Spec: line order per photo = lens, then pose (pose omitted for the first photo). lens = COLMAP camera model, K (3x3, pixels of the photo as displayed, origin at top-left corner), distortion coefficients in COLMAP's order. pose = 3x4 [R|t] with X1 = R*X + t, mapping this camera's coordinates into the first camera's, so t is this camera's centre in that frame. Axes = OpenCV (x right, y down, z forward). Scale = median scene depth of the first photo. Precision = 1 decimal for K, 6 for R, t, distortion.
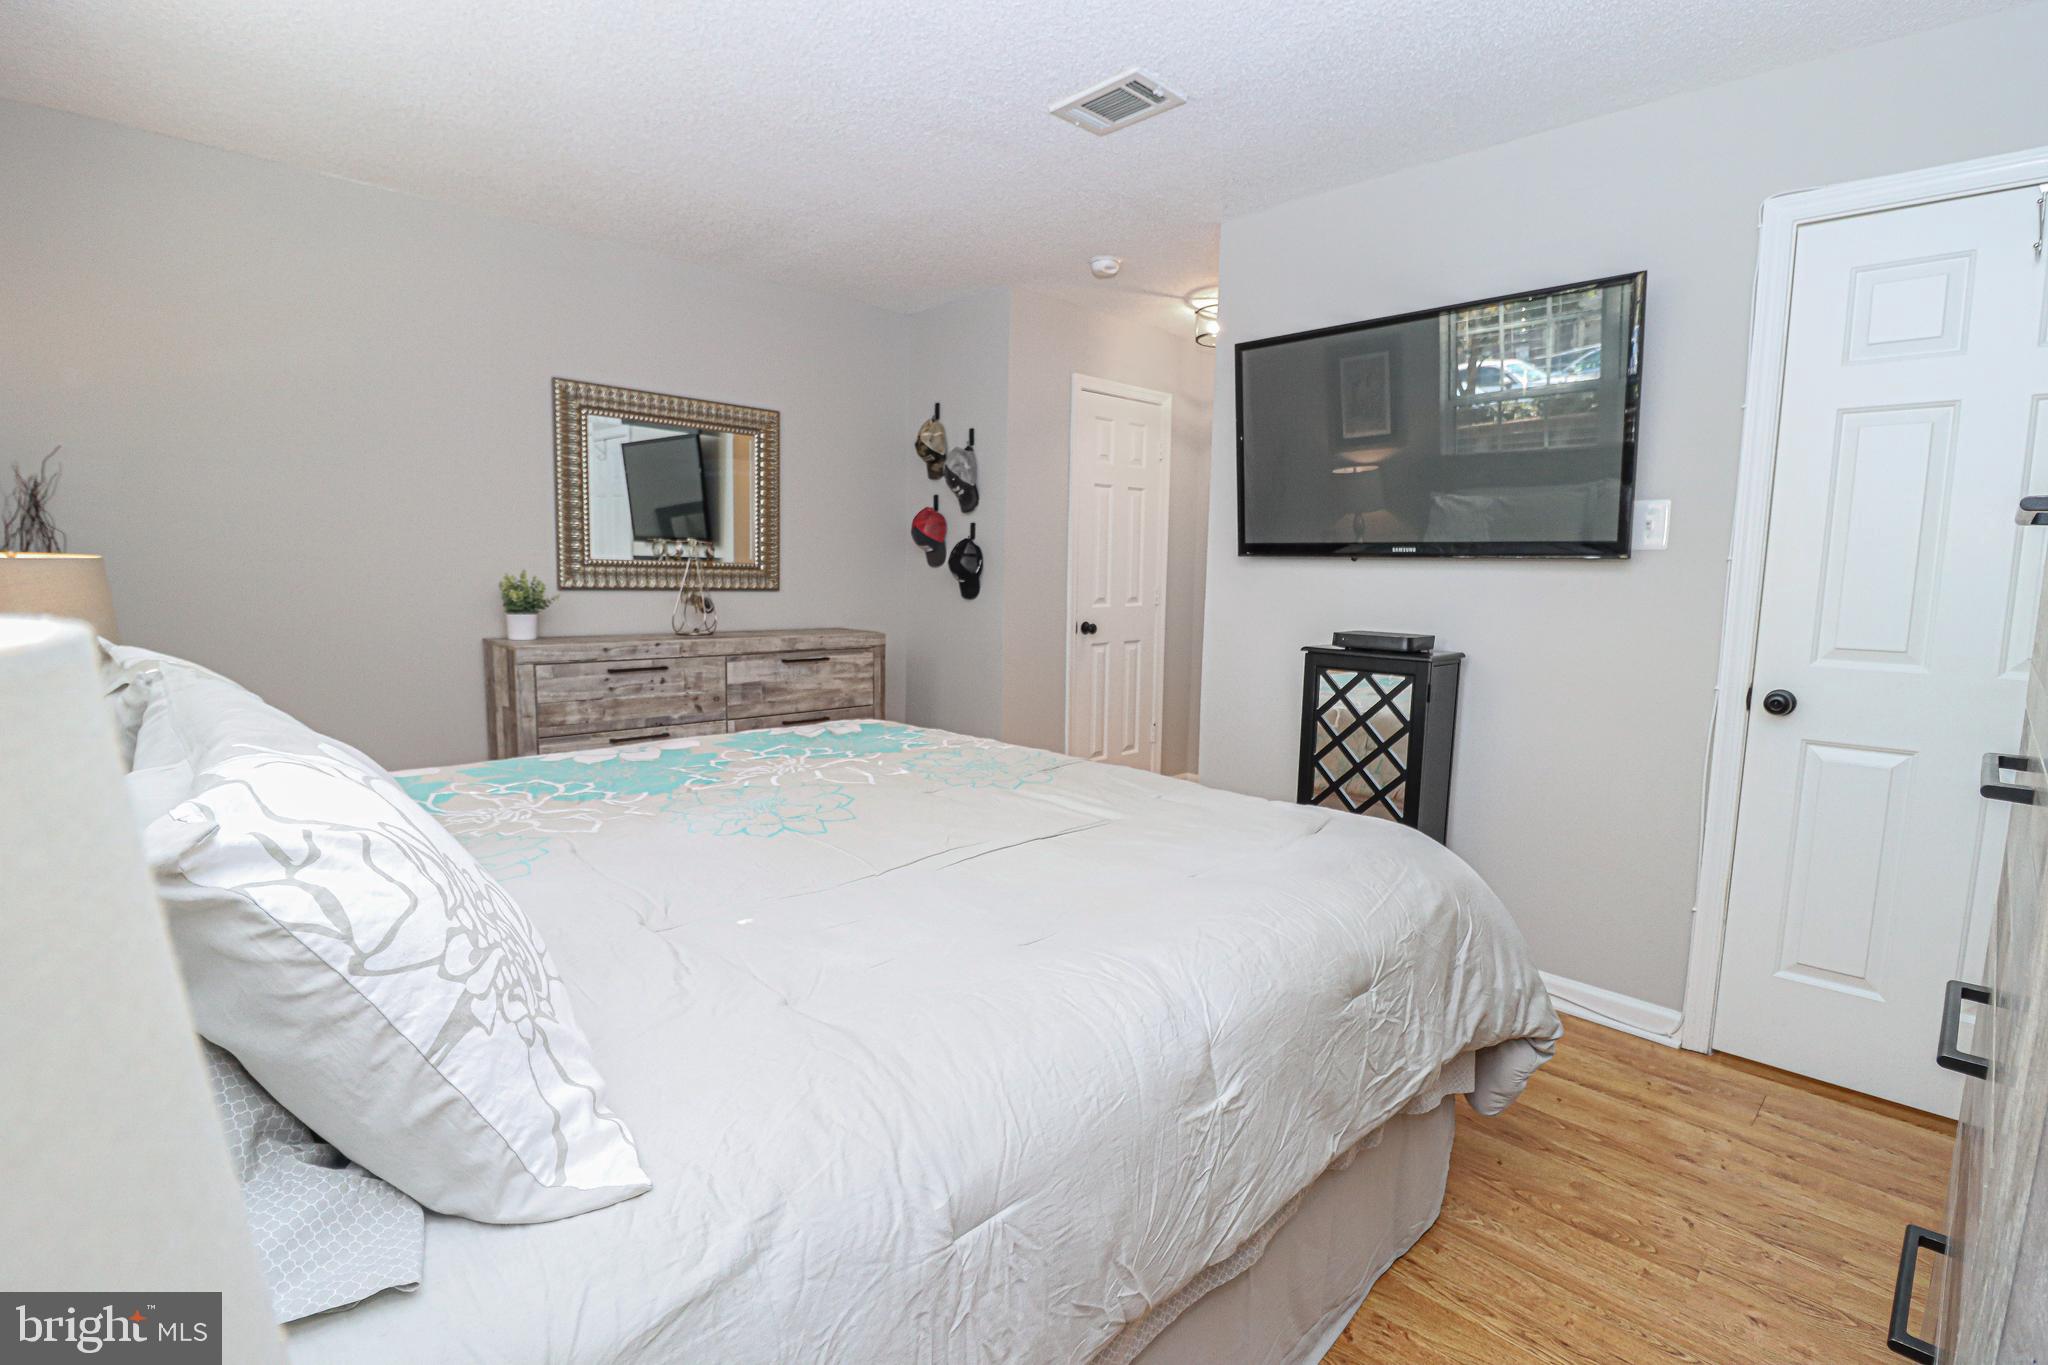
lens RADIAL K [[952.1, 0, 1038.5], [0, 952.1, 676.3], [0, 0, 1]] dist [-0.002411, -0.011707]
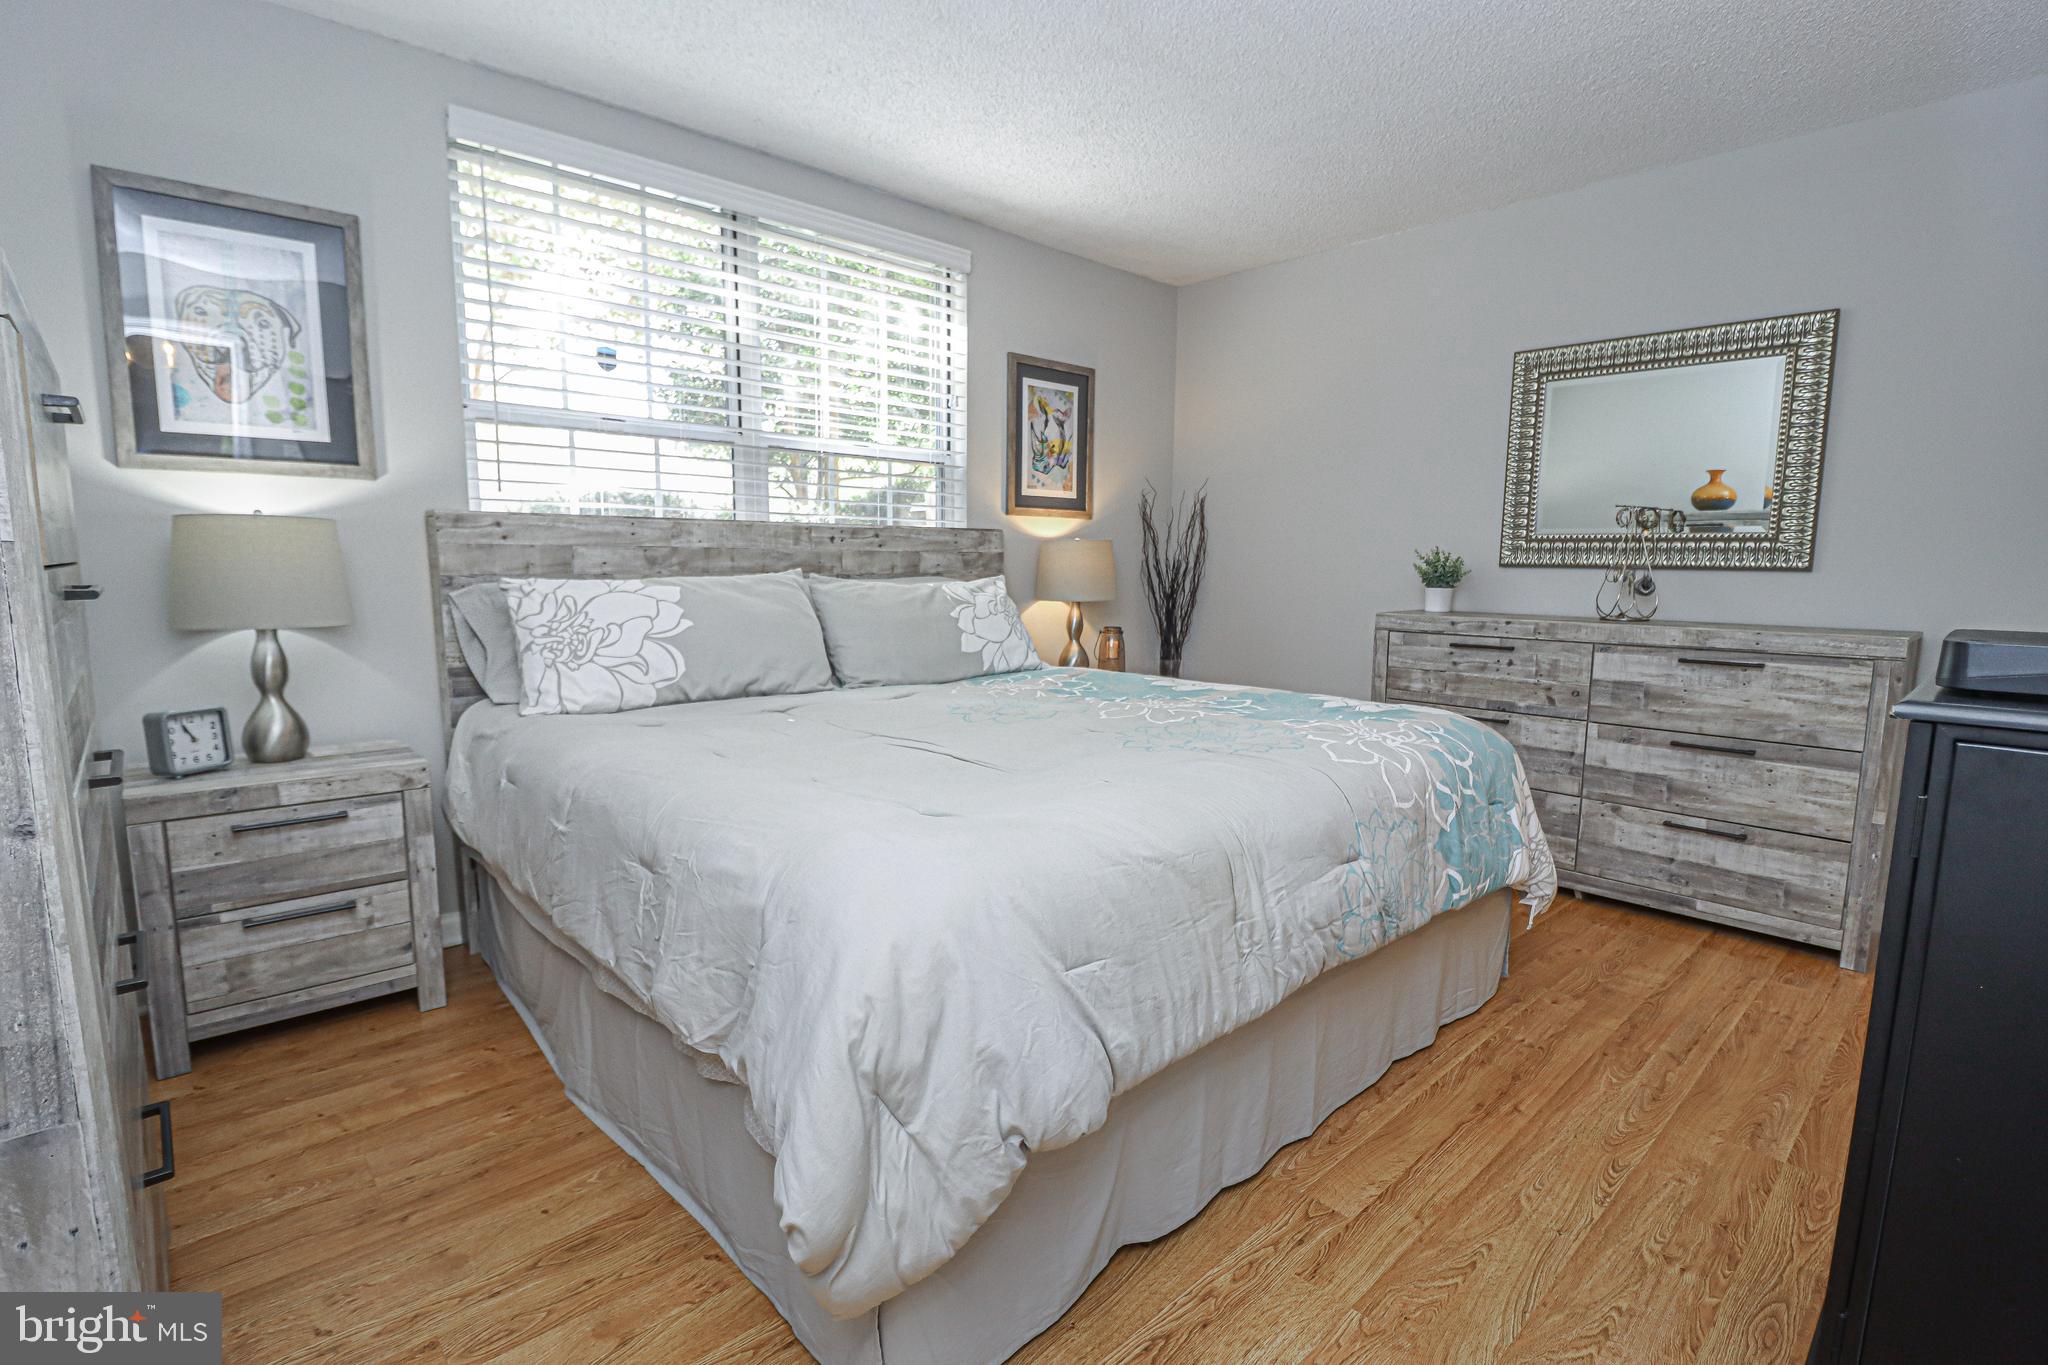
lens RADIAL K [[952.1, 0, 1014.8], [0, 952.1, 691.0], [0, 0, 1]] dist [-0.002411, -0.011707]
pose [[-0.030949, 0.110759, -0.993365, 0.514506], [-0.120080, 0.986231, 0.113705, -0.014807], [0.992282, 0.122803, -0.017222, 0.524552]]
